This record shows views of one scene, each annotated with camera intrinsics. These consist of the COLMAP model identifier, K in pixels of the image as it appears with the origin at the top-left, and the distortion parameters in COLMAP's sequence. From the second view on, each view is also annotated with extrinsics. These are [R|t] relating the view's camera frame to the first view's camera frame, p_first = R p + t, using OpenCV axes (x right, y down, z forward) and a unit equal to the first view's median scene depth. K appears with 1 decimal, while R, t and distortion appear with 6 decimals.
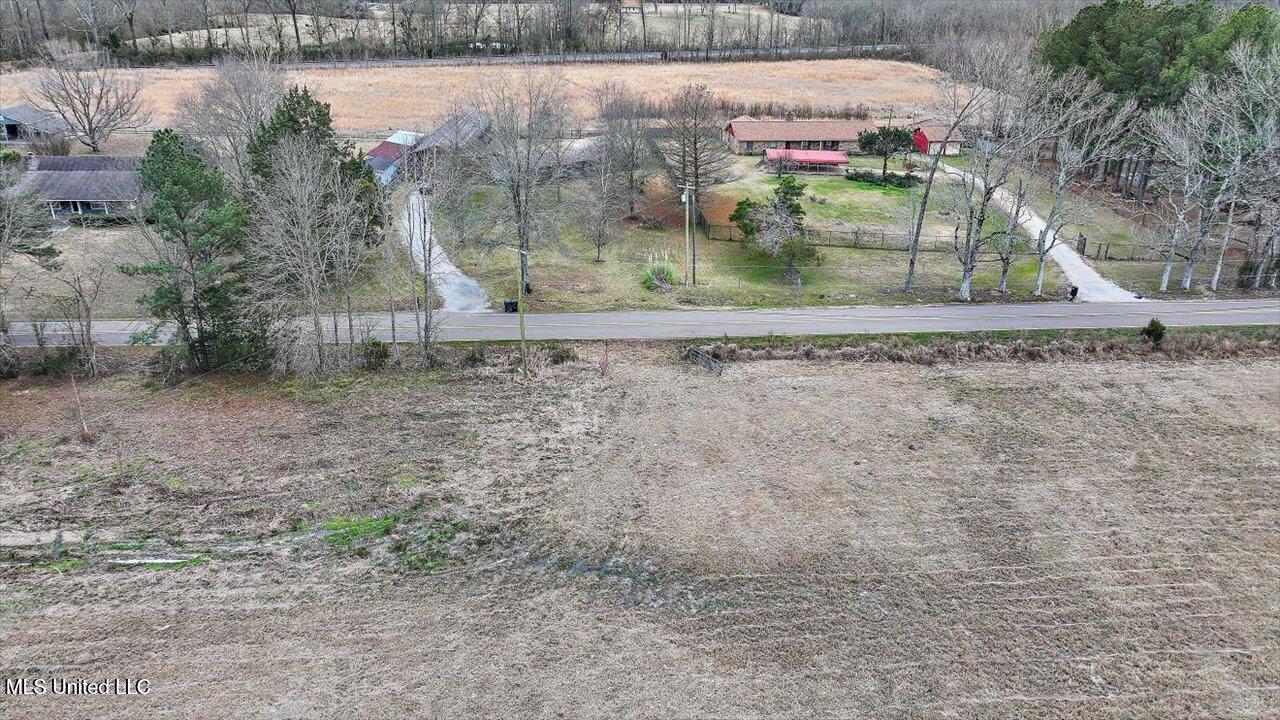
lens RADIAL K [[899.6, 0, 644.9], [0, 899.6, 359.2], [0, 0, 1]] dist [0.004280, 0.003458]
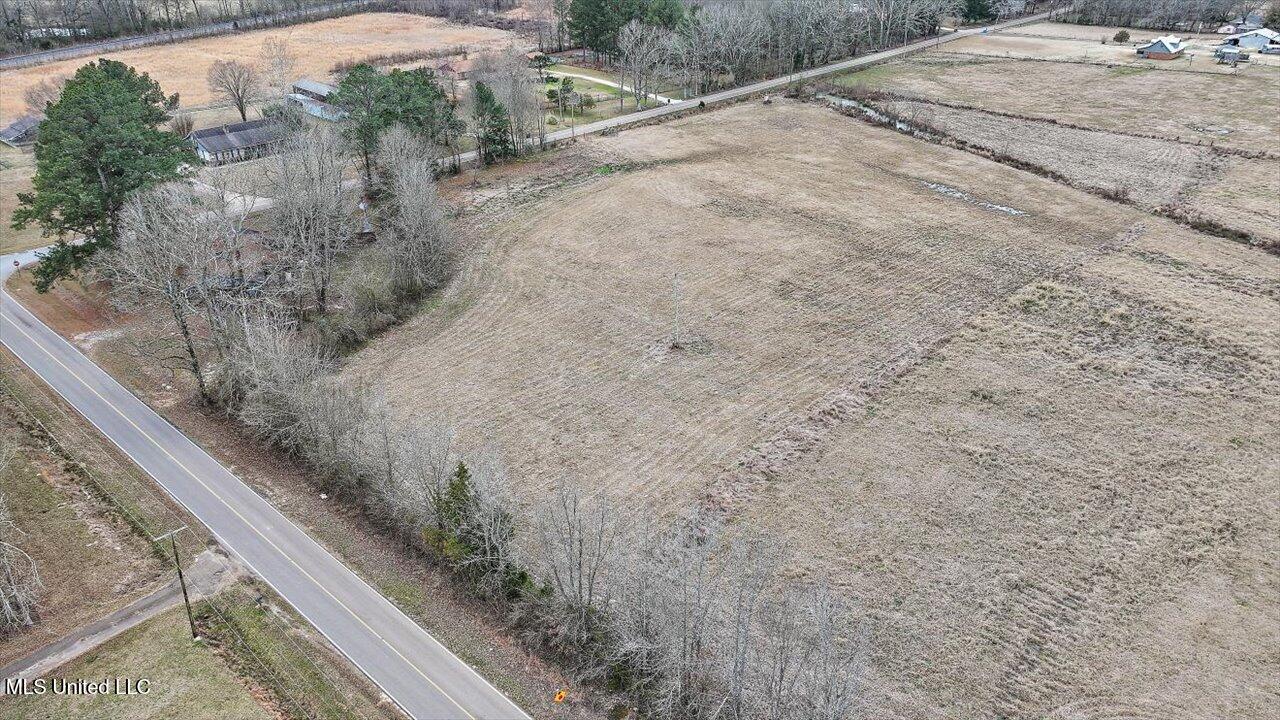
lens RADIAL K [[899.6, 0, 644.9], [0, 899.6, 359.2], [0, 0, 1]] dist [0.004280, 0.003458]
pose [[0.739350, -0.325063, 0.589657, -1.764930], [0.279719, 0.944882, 0.170160, 0.222087], [-0.612469, 0.039130, 0.789526, -1.379637]]
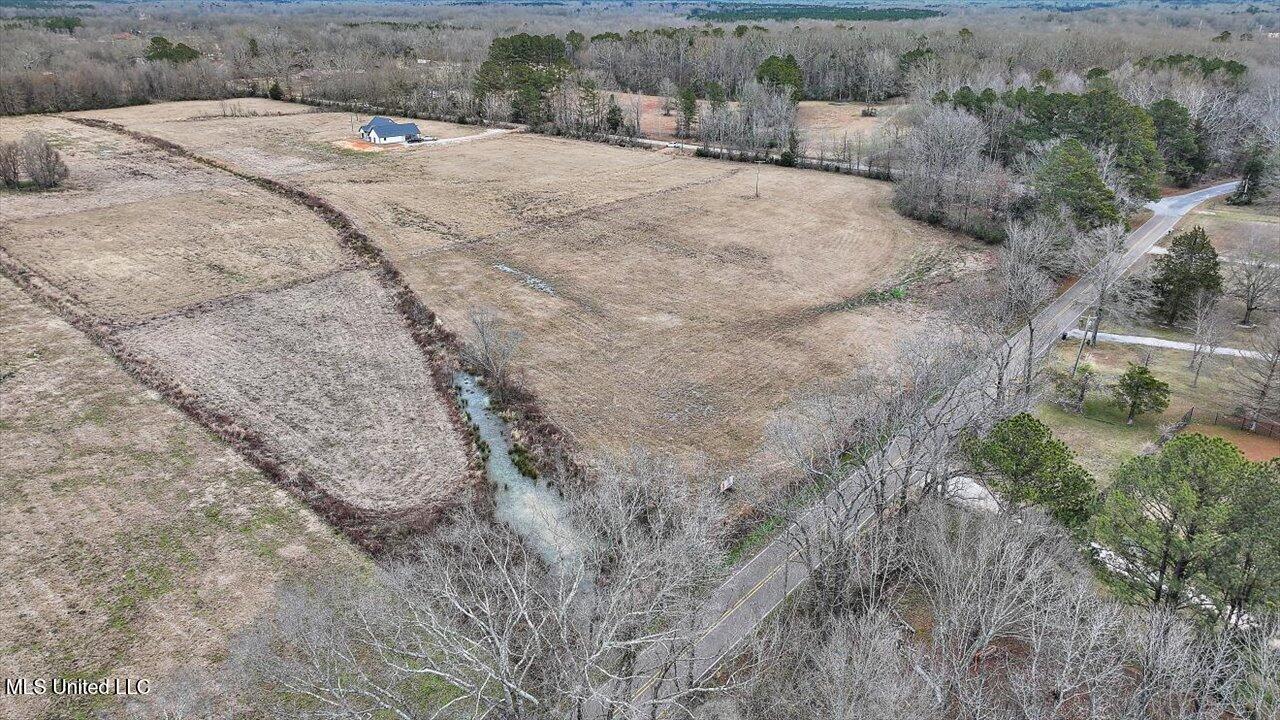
lens RADIAL K [[899.6, 0, 644.9], [0, 899.6, 359.2], [0, 0, 1]] dist [0.004280, 0.003458]
pose [[-0.701156, 0.247186, -0.668789, 1.786626], [-0.299137, 0.749460, 0.590616, -0.898562], [0.647223, 0.614174, -0.451546, 1.348713]]
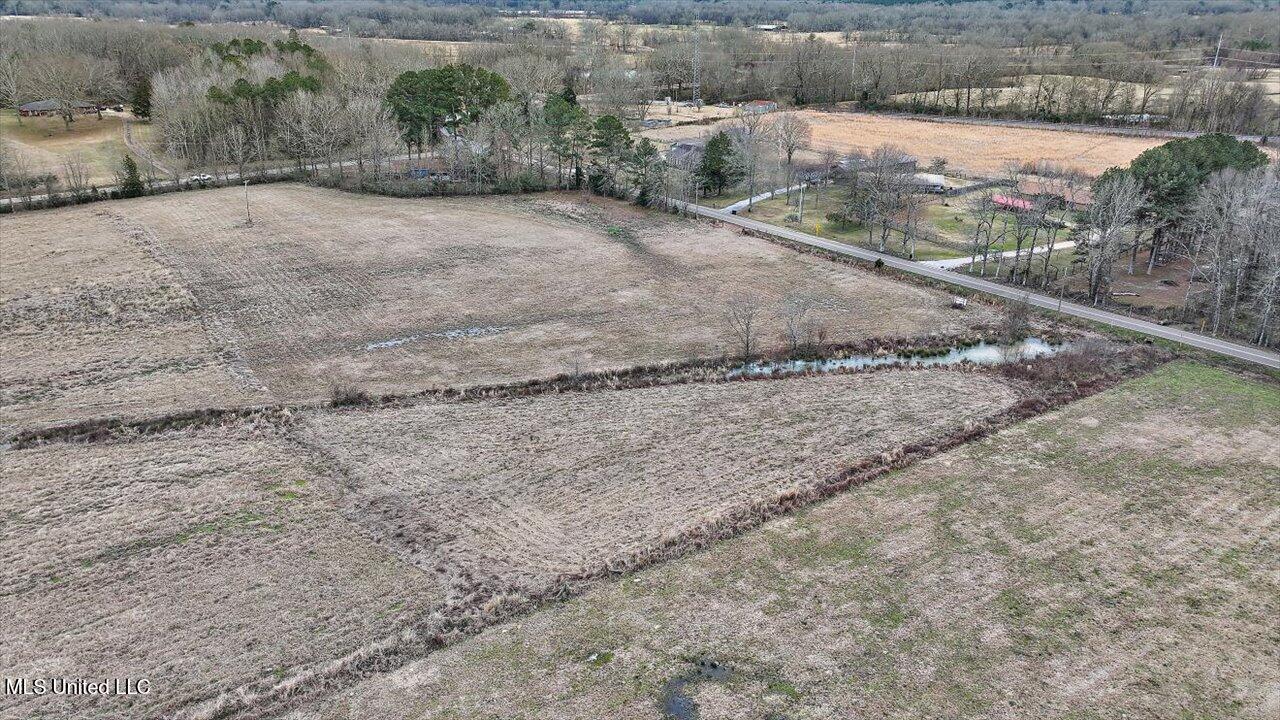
lens RADIAL K [[899.6, 0, 644.9], [0, 899.6, 359.2], [0, 0, 1]] dist [0.004280, 0.003458]
pose [[0.550496, 0.303451, -0.777735, 2.134791], [-0.327897, 0.935326, 0.132846, 0.094544], [0.767749, 0.181886, 0.614394, -0.929157]]
